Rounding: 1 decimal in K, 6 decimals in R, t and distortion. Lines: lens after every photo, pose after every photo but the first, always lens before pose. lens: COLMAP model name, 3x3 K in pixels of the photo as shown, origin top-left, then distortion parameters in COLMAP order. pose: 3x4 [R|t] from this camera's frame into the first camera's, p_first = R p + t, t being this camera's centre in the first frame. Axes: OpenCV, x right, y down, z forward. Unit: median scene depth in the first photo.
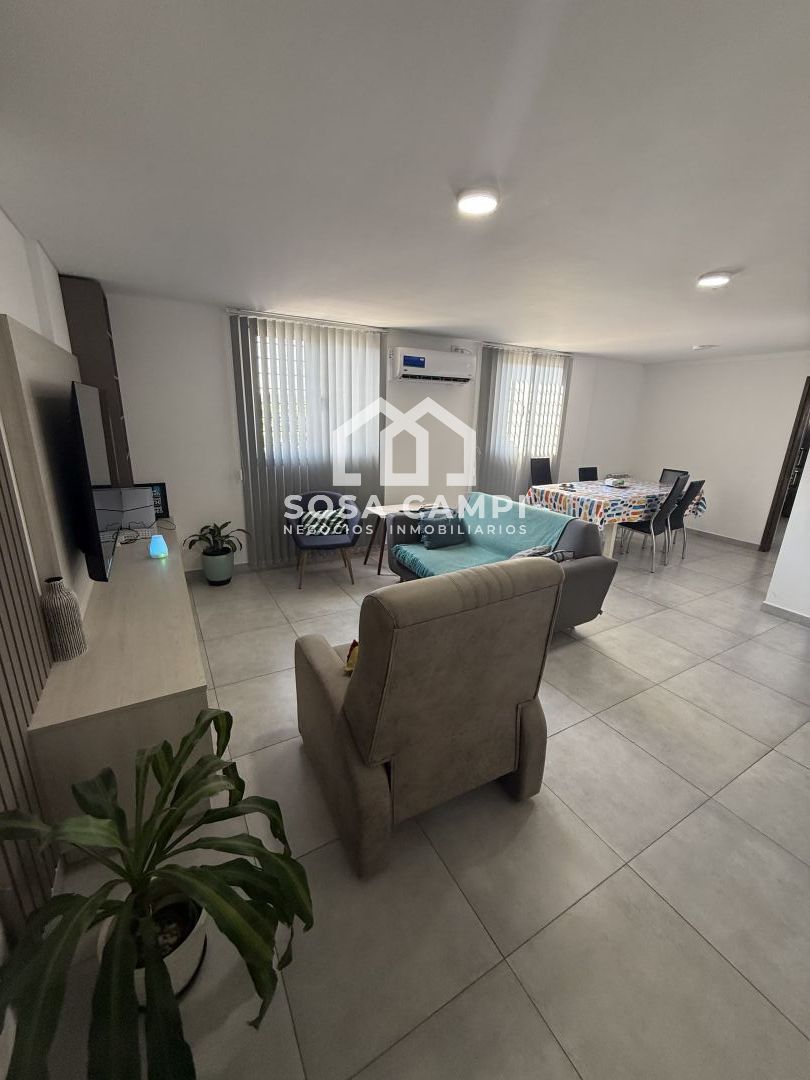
lens RADIAL K [[433.4, 0, 409.7], [0, 433.4, 538.2], [0, 0, 1]] dist [0.000848, -0.000105]
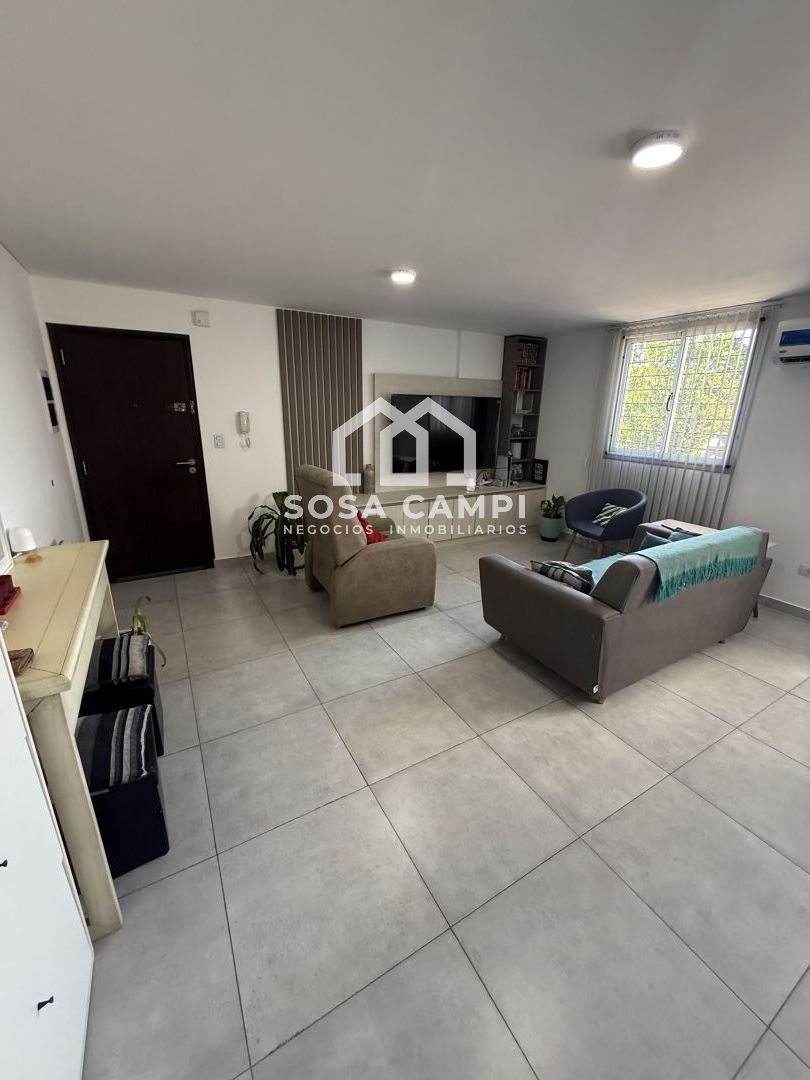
lens RADIAL K [[433.4, 0, 405.8], [0, 433.4, 538.3], [0, 0, 1]] dist [0.000848, -0.000105]
pose [[-0.006721, 0.267734, -0.963469, 1.012866], [-0.298848, 0.918921, 0.257440, -0.133139], [0.954277, 0.289661, 0.073835, 0.575960]]
